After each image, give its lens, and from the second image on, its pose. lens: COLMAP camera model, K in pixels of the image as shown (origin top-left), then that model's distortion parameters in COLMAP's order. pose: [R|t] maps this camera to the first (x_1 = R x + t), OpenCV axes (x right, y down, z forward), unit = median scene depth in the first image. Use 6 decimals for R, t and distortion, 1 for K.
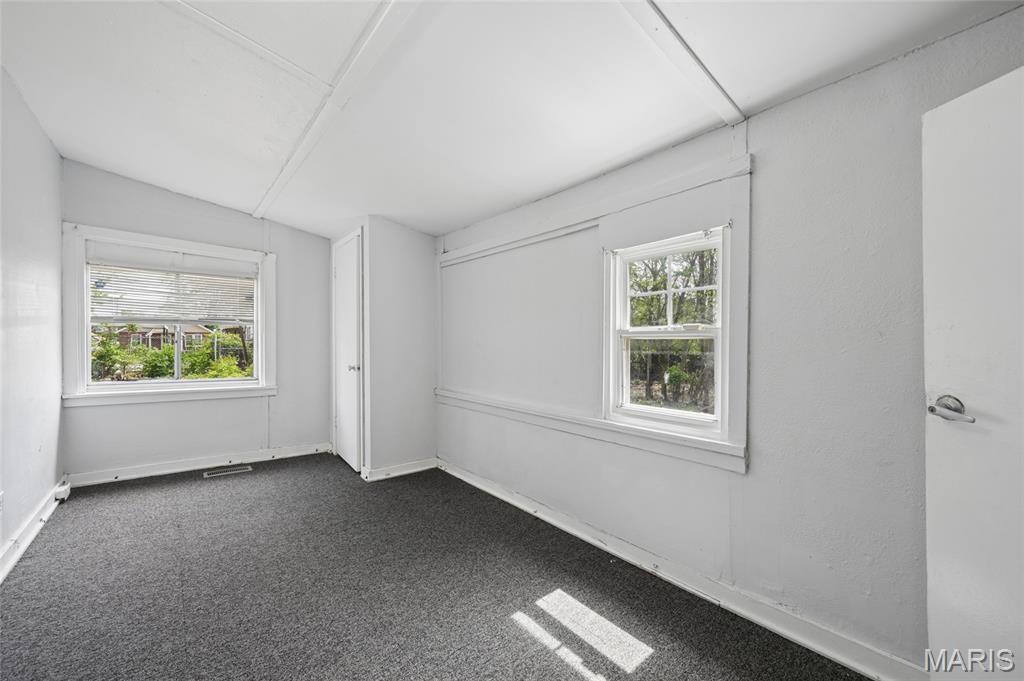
lens RADIAL K [[400.9, 0, 515.2], [0, 400.9, 341.5], [0, 0, 1]] dist [-0.012600, 0.001306]
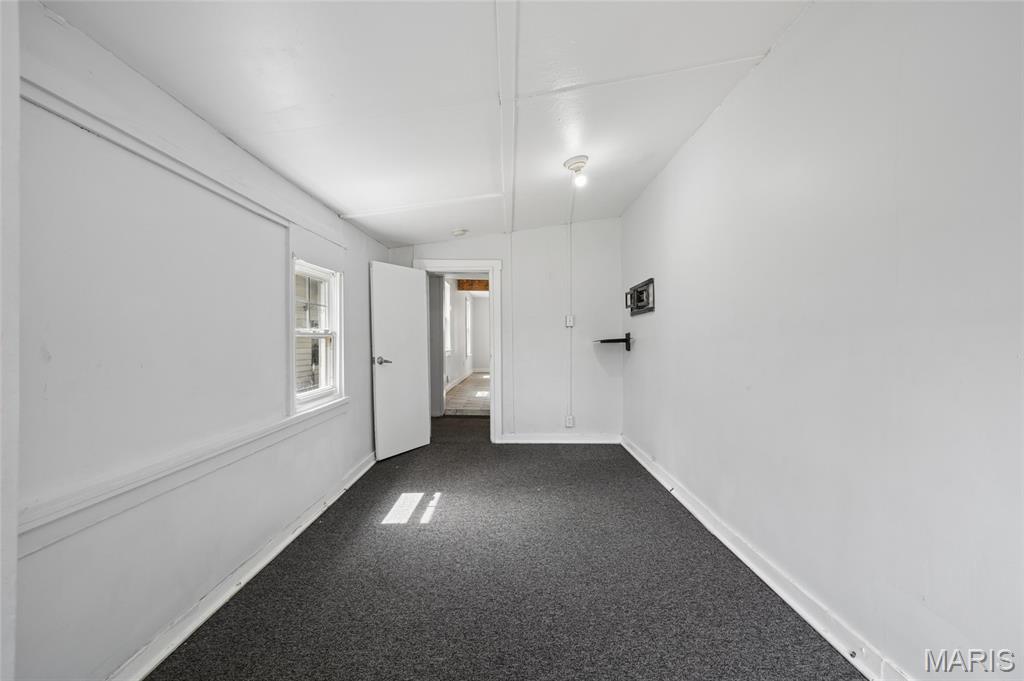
lens RADIAL K [[400.9, 0, 512.9], [0, 400.9, 339.3], [0, 0, 1]] dist [-0.012600, 0.001306]
pose [[-0.769186, 0.003414, 0.639016, -1.217971], [0.008369, 0.999954, 0.004731, -0.004396], [-0.638970, 0.008987, -0.769179, 1.943218]]
